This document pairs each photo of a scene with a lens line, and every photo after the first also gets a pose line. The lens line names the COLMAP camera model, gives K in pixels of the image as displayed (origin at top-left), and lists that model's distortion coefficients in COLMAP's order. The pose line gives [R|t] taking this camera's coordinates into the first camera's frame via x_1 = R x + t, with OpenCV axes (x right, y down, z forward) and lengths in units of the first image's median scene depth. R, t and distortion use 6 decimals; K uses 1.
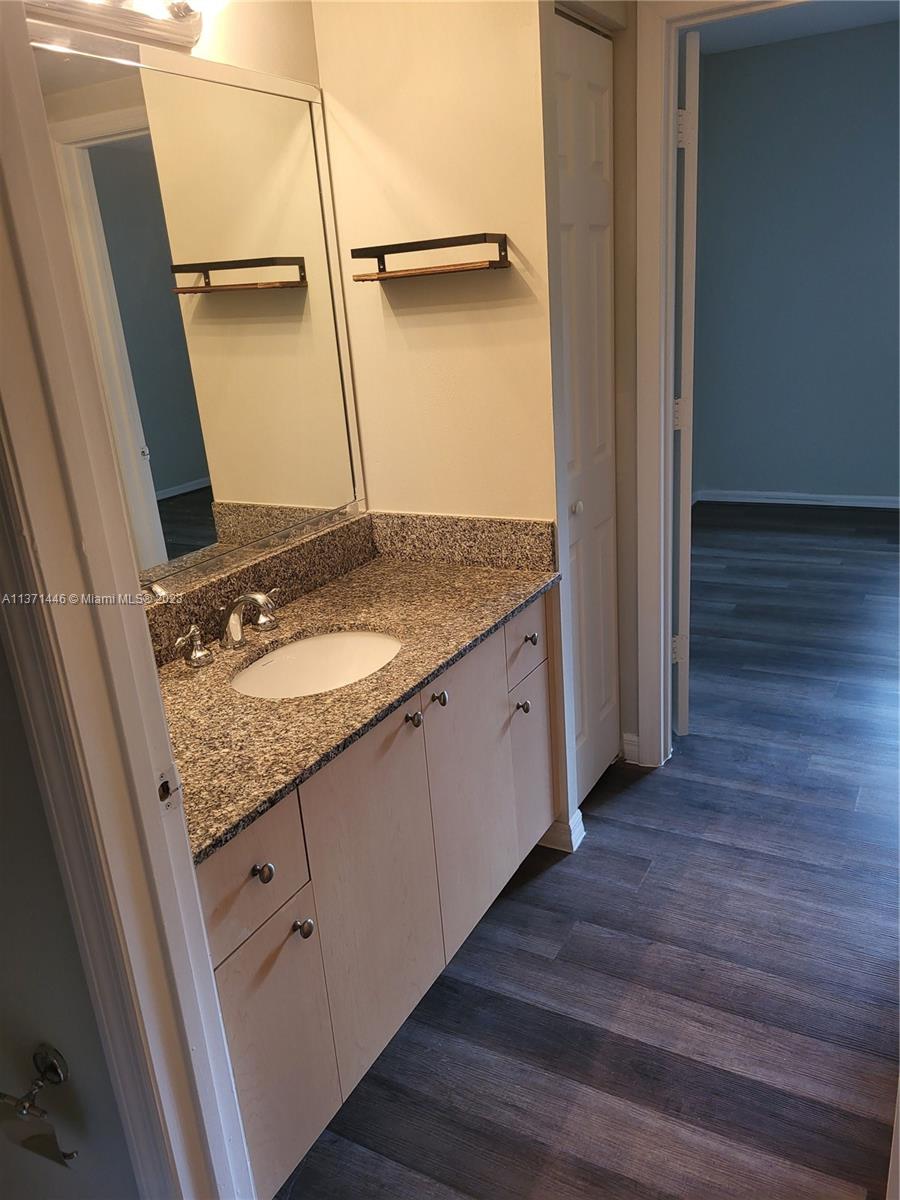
lens RADIAL K [[902.5, 0, 461.3], [0, 902.5, 599.7], [0, 0, 1]] dist [0.029688, -0.010885]
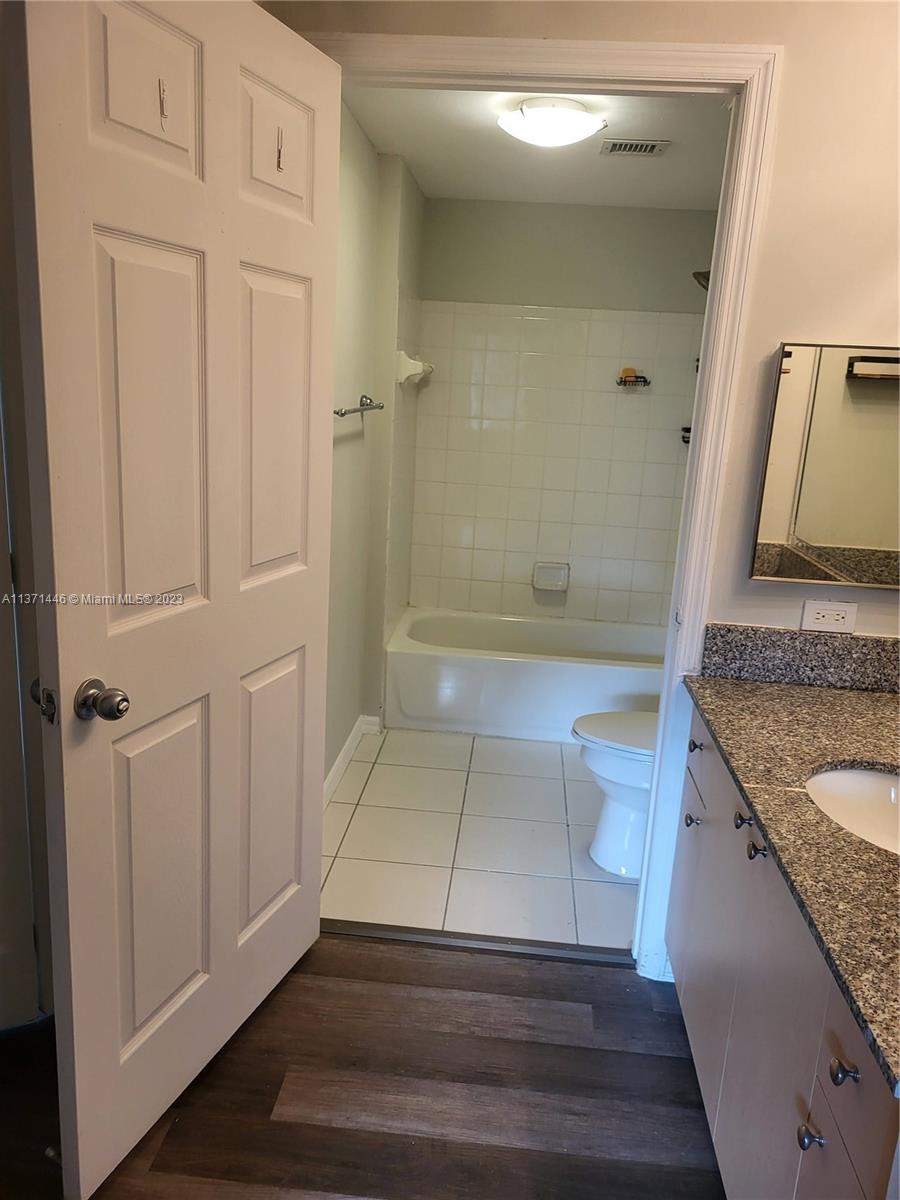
lens RADIAL K [[902.5, 0, 453.4], [0, 902.5, 596.5], [0, 0, 1]] dist [0.029688, -0.010885]
pose [[-0.914459, 0.115565, -0.387826, 0.565236], [-0.122636, 0.834152, 0.537728, -0.534683], [0.385648, 0.539292, -0.748625, 1.499176]]
